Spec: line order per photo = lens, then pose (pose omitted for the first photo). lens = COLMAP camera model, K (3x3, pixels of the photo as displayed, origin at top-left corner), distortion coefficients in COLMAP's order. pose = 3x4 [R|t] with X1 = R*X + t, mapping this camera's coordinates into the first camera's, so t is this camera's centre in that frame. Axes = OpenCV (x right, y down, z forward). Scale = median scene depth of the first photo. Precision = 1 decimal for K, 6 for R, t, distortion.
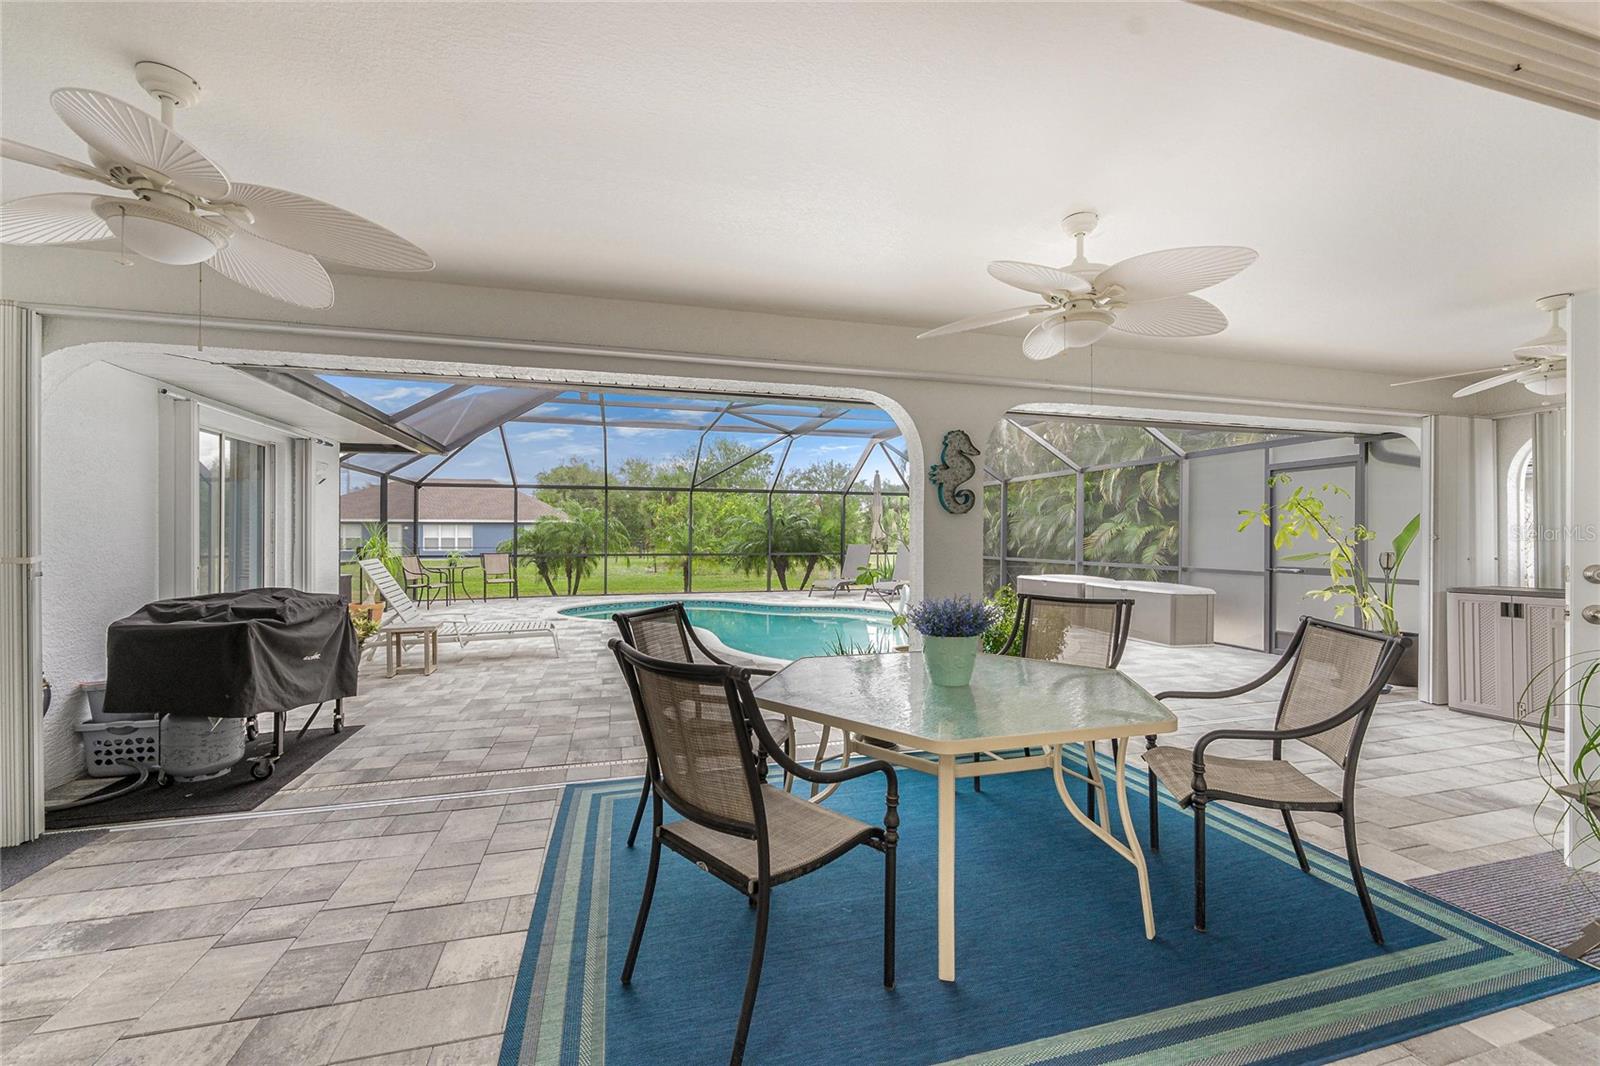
lens RADIAL K [[661.6, 0, 824.4], [0, 661.6, 542.5], [0, 0, 1]] dist [-0.004185, -0.000127]
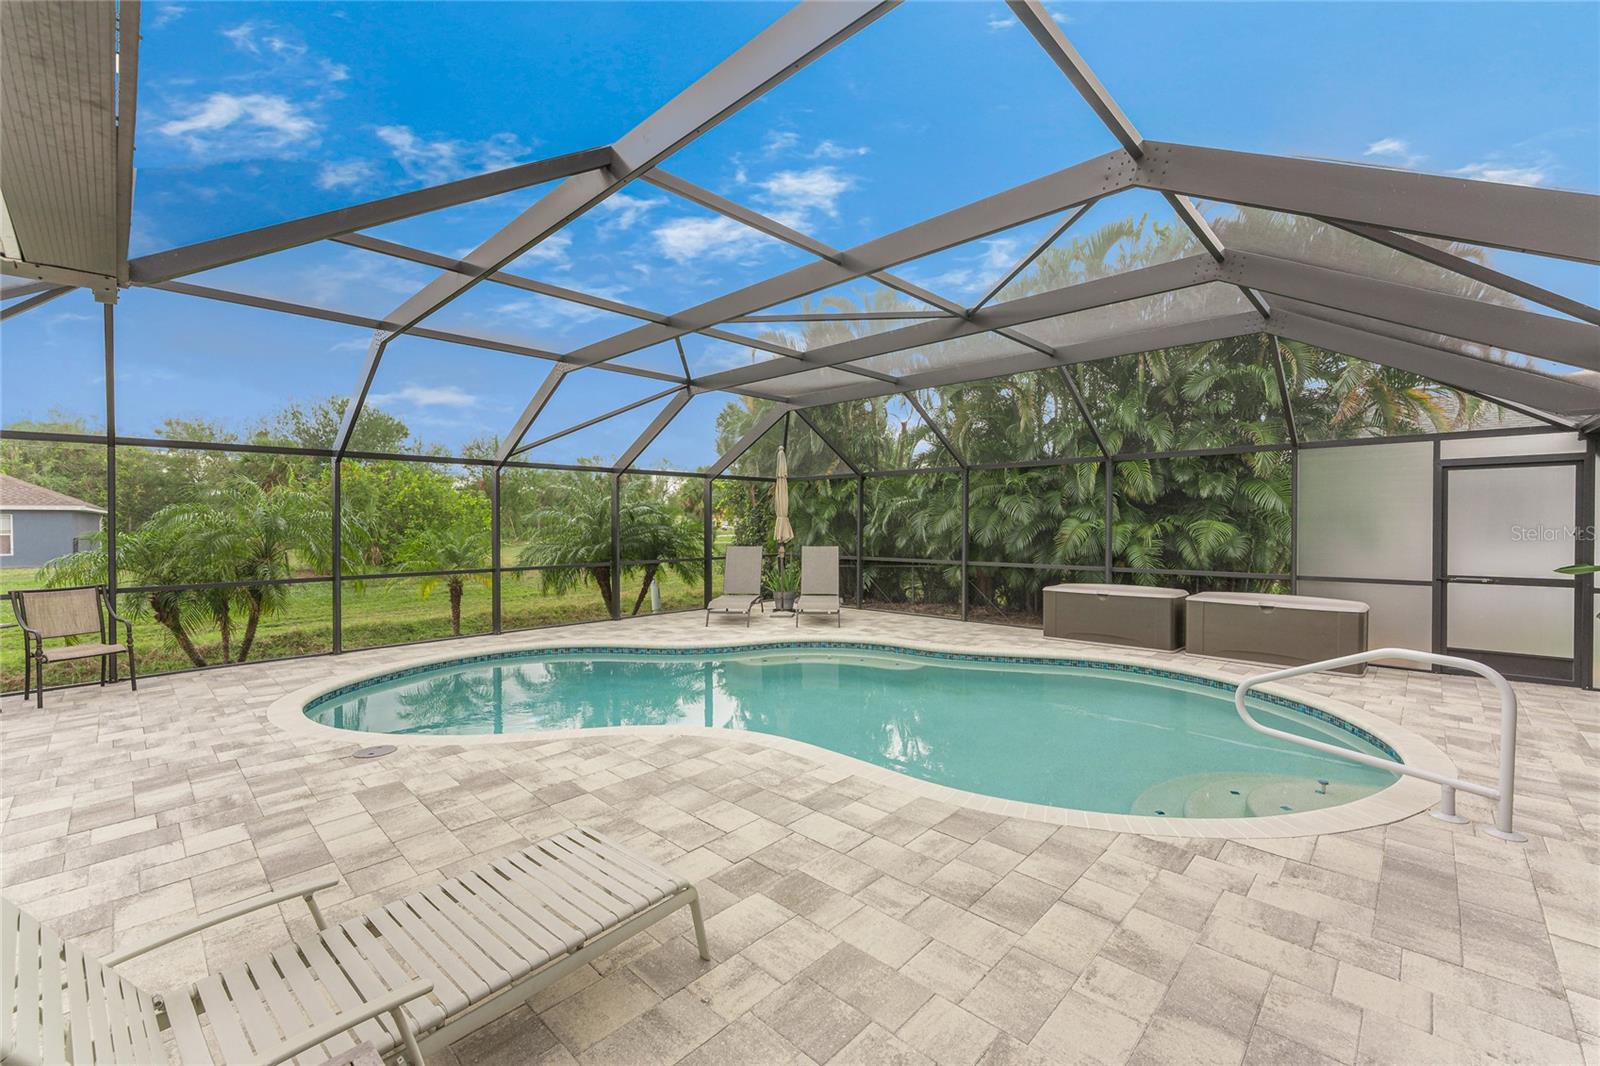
lens RADIAL K [[661.6, 0, 817.5], [0, 661.6, 526.8], [0, 0, 1]] dist [-0.004185, -0.000127]
pose [[0.866011, -0.005049, 0.499999, -0.548294], [0.008507, 0.999953, -0.004638, -0.035749], [-0.499952, 0.008270, 0.866014, 0.748909]]
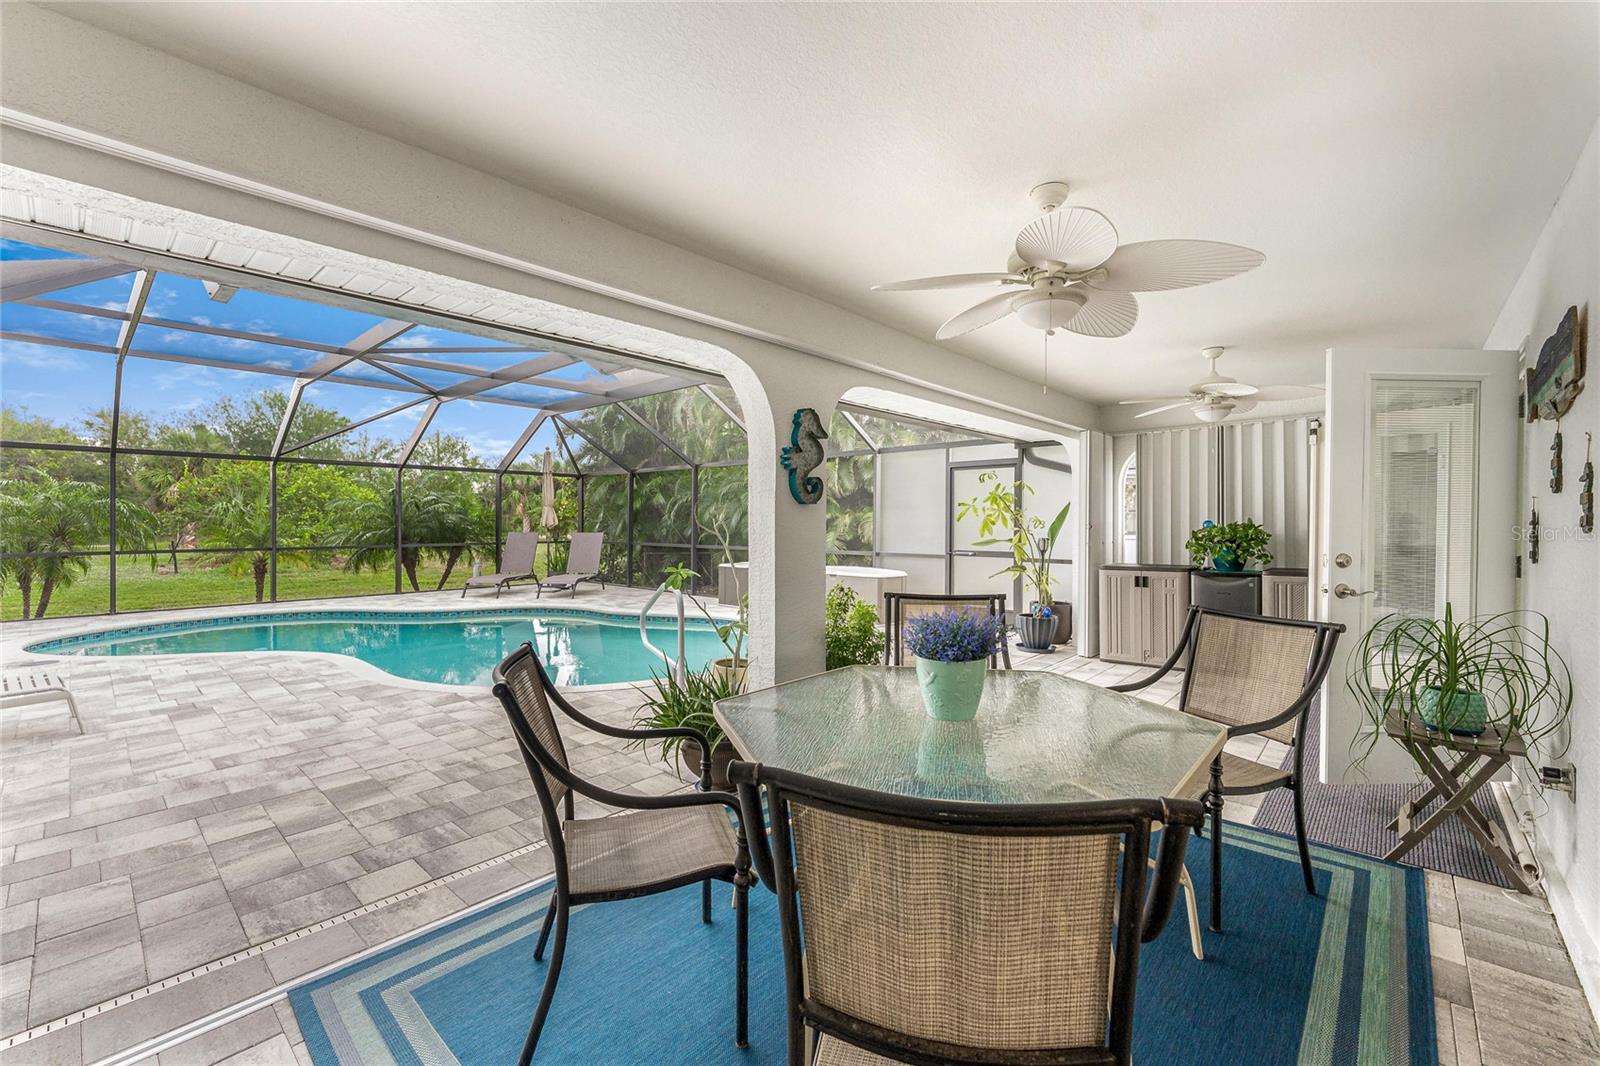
lens RADIAL K [[661.6, 0, 821.4], [0, 661.6, 535.5], [0, 0, 1]] dist [-0.004185, -0.000127]
pose [[0.850588, -0.011642, 0.525704, -0.145158], [0.004541, 0.999880, 0.014796, -0.009305], [-0.525813, -0.010198, 0.850539, 0.149126]]
